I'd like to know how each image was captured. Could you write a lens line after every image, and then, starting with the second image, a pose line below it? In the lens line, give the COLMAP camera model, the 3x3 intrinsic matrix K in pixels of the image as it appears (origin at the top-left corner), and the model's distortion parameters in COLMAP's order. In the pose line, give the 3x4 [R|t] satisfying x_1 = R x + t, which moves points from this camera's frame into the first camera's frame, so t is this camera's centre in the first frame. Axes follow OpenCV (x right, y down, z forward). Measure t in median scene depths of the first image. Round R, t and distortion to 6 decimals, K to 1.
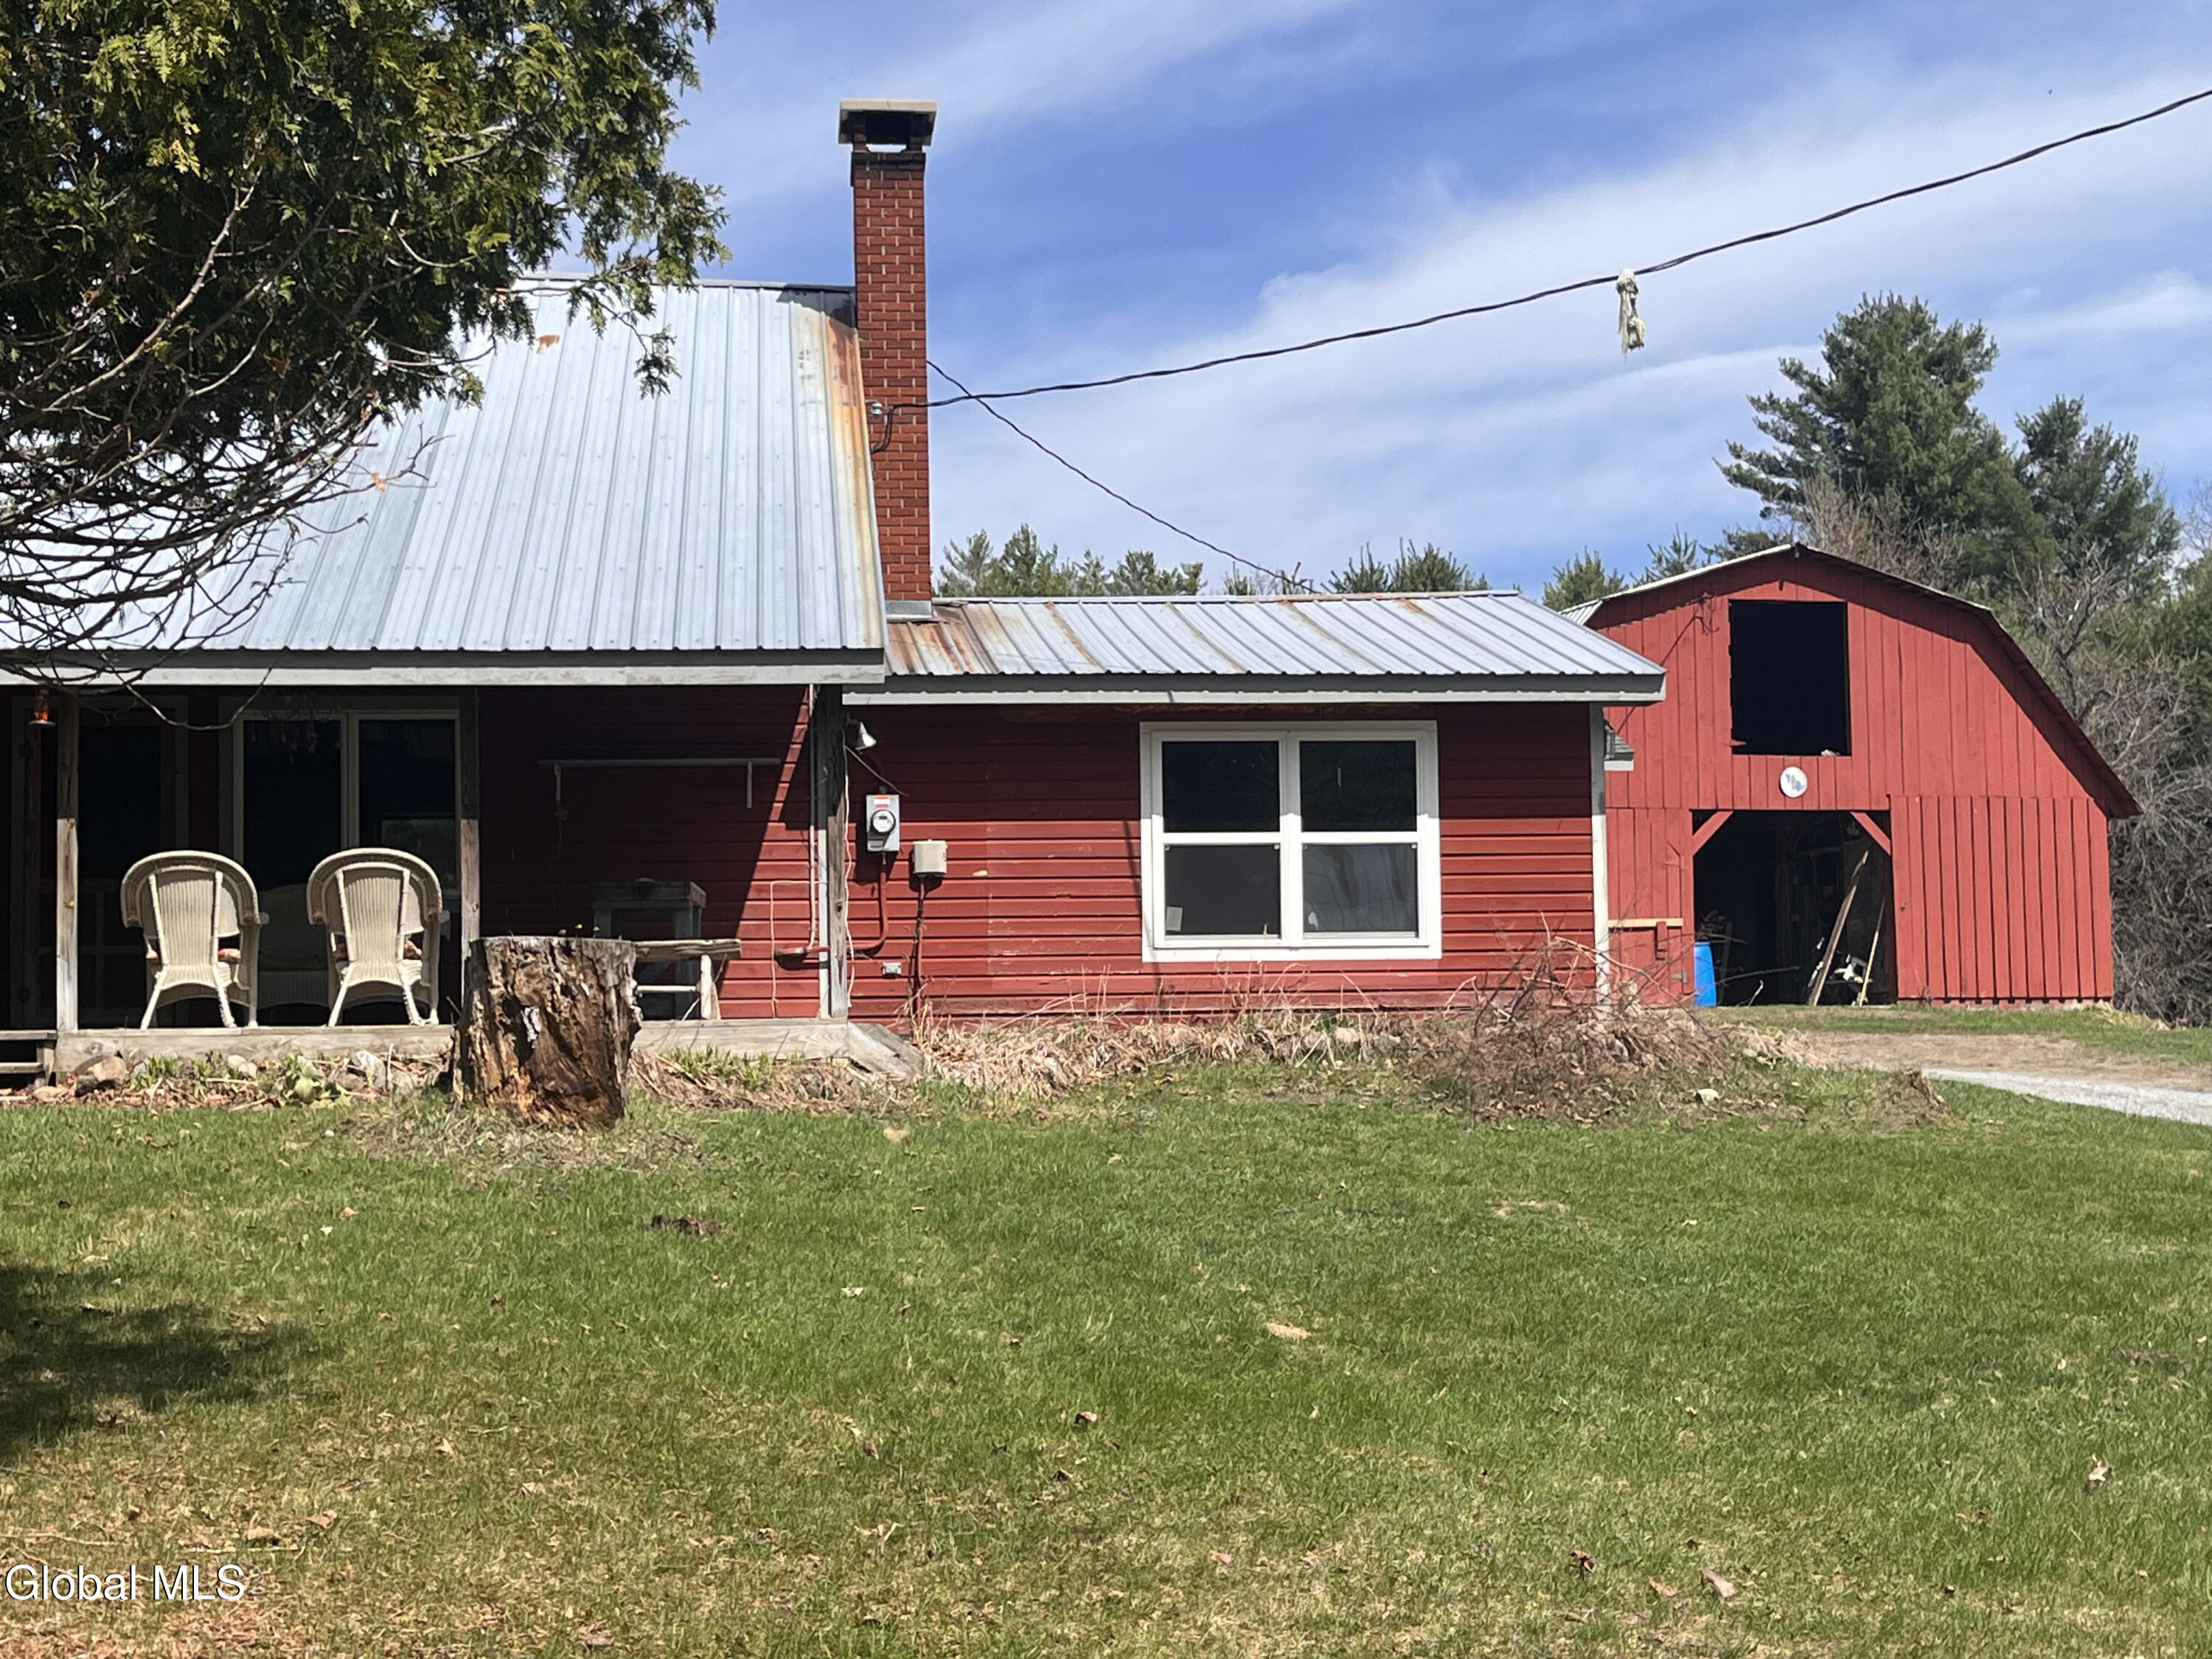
lens RADIAL K [[3312.9, 0, 1094.2], [0, 3312.9, 838.7], [0, 0, 1]] dist [0.046467, 0.000000]
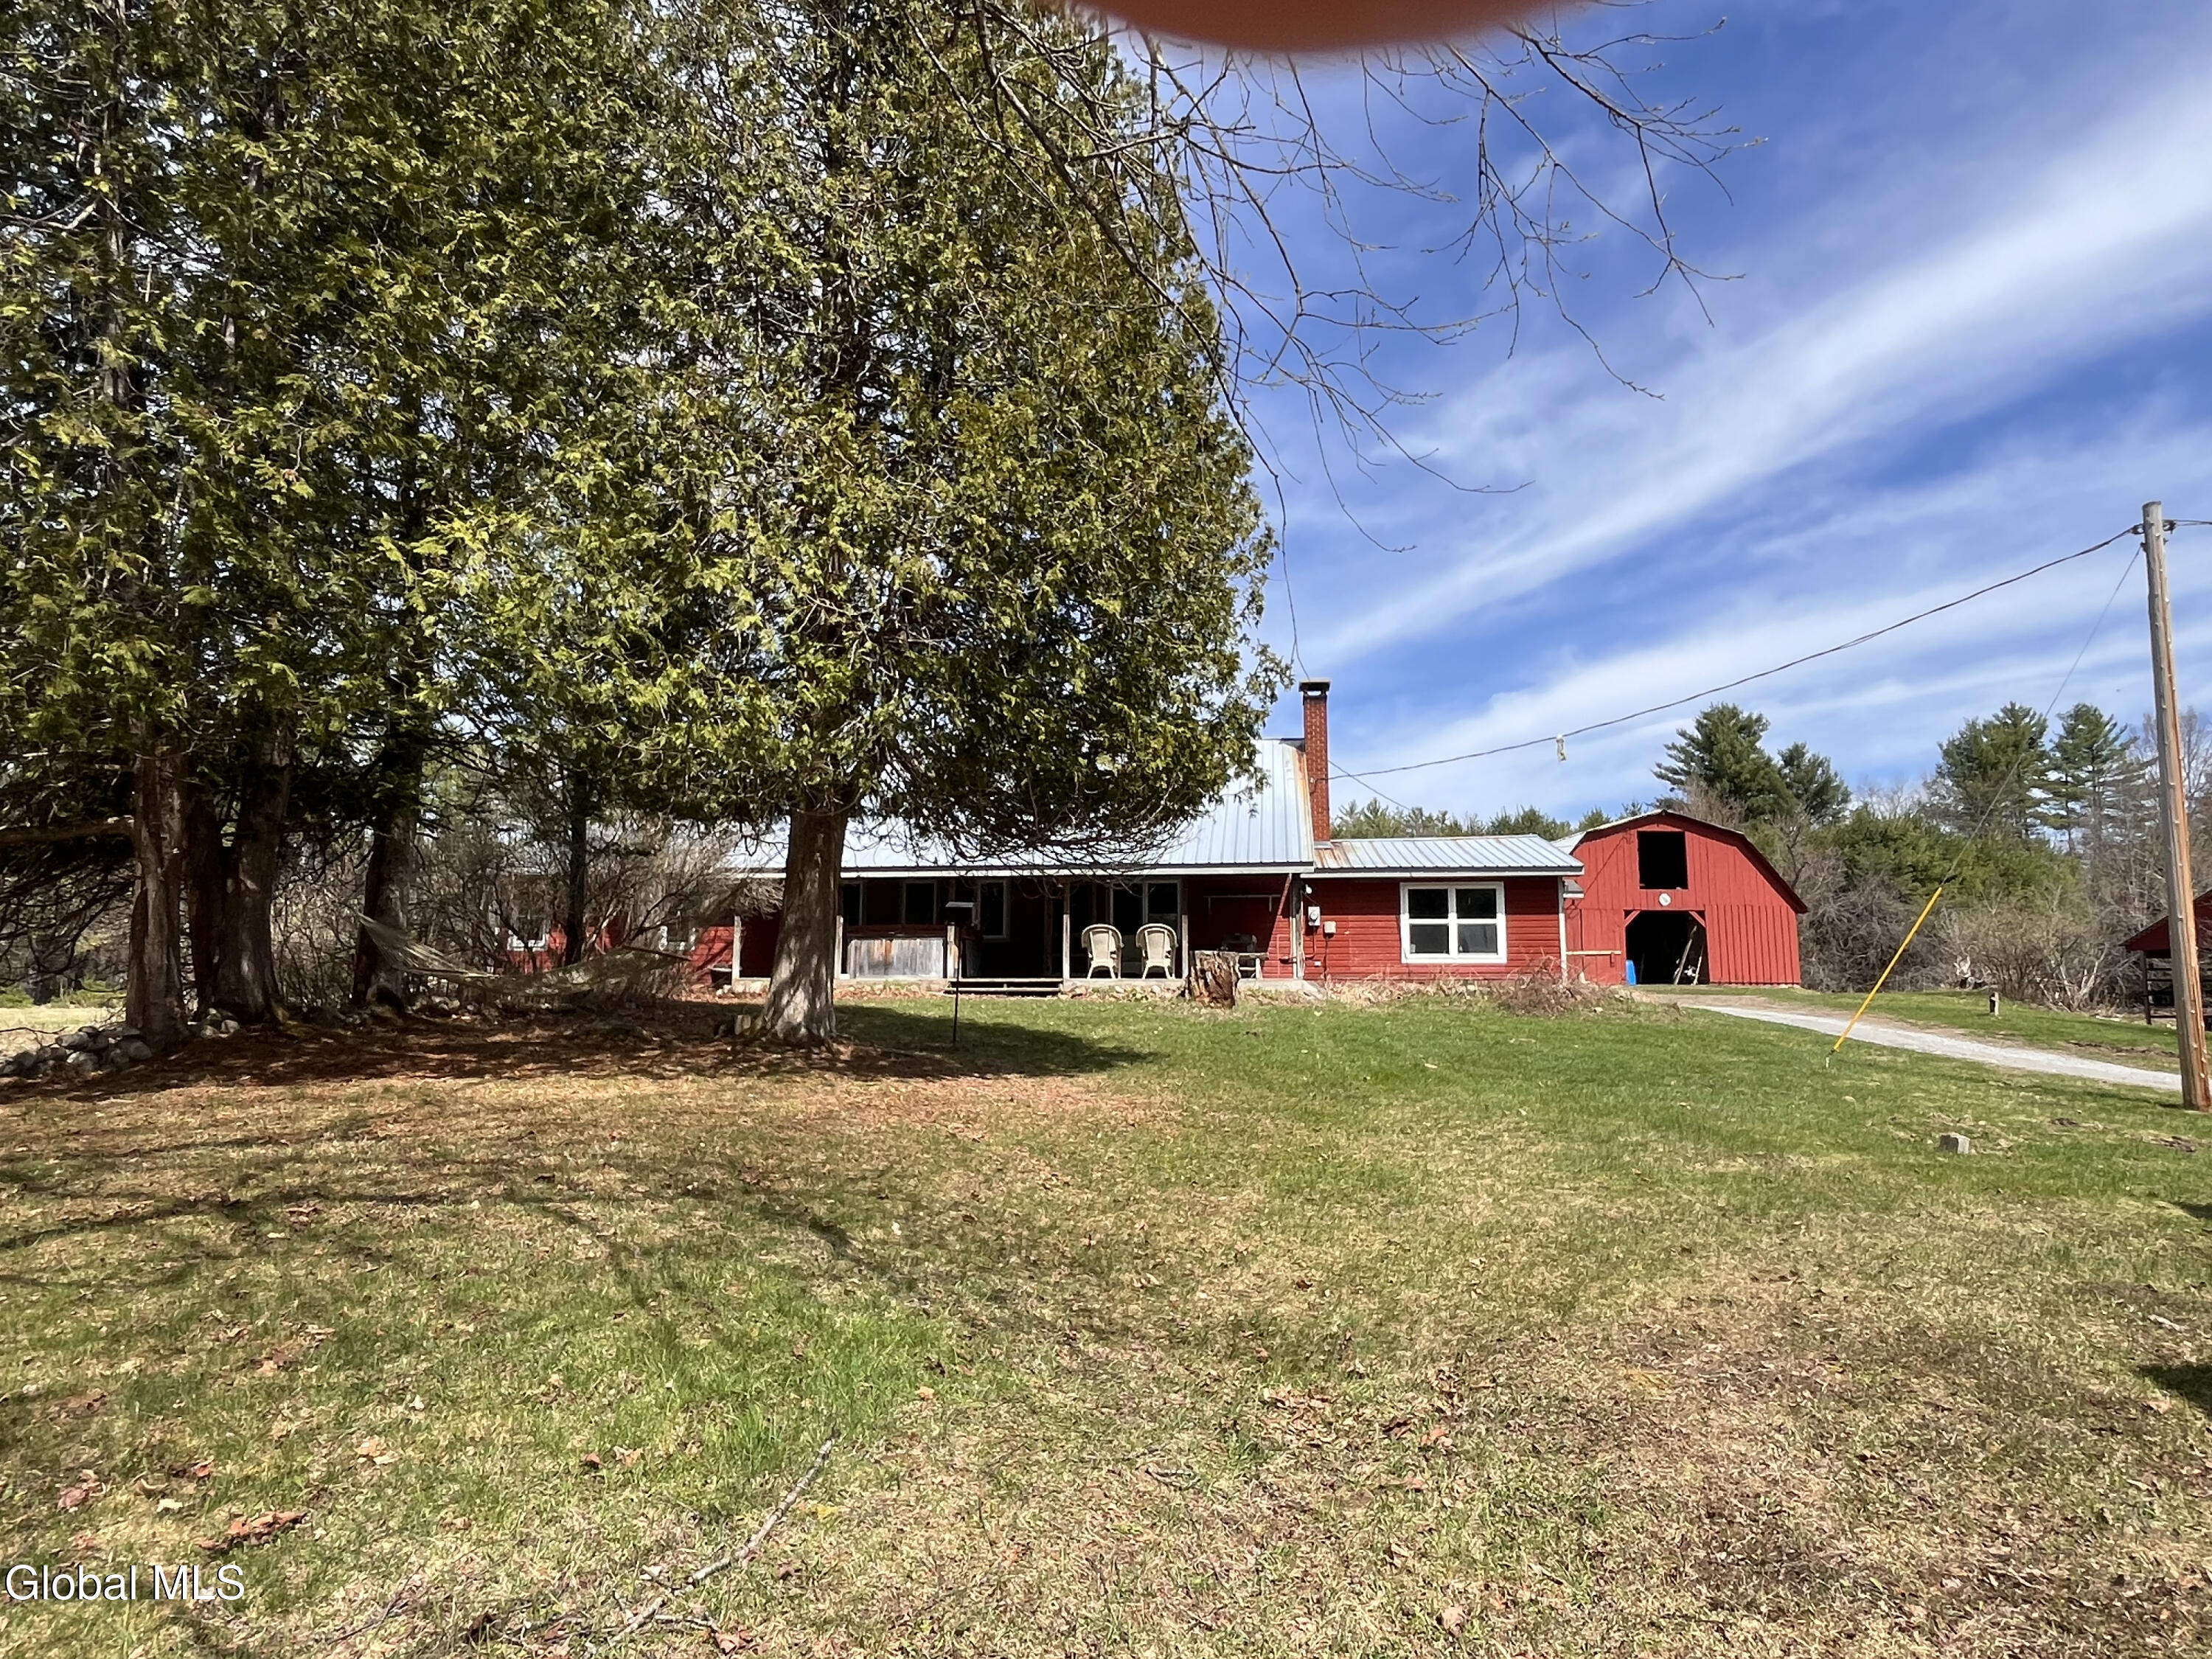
lens RADIAL K [[1283.8, 0, 1102.0], [0, 1283.8, 813.0], [0, 0, 1]] dist [-0.015193, 0.002422]
pose [[0.973758, -0.014967, -0.227095, 0.009339], [-0.003531, 0.996722, -0.080829, -0.001822], [0.227560, 0.079510, 0.970513, -0.118663]]
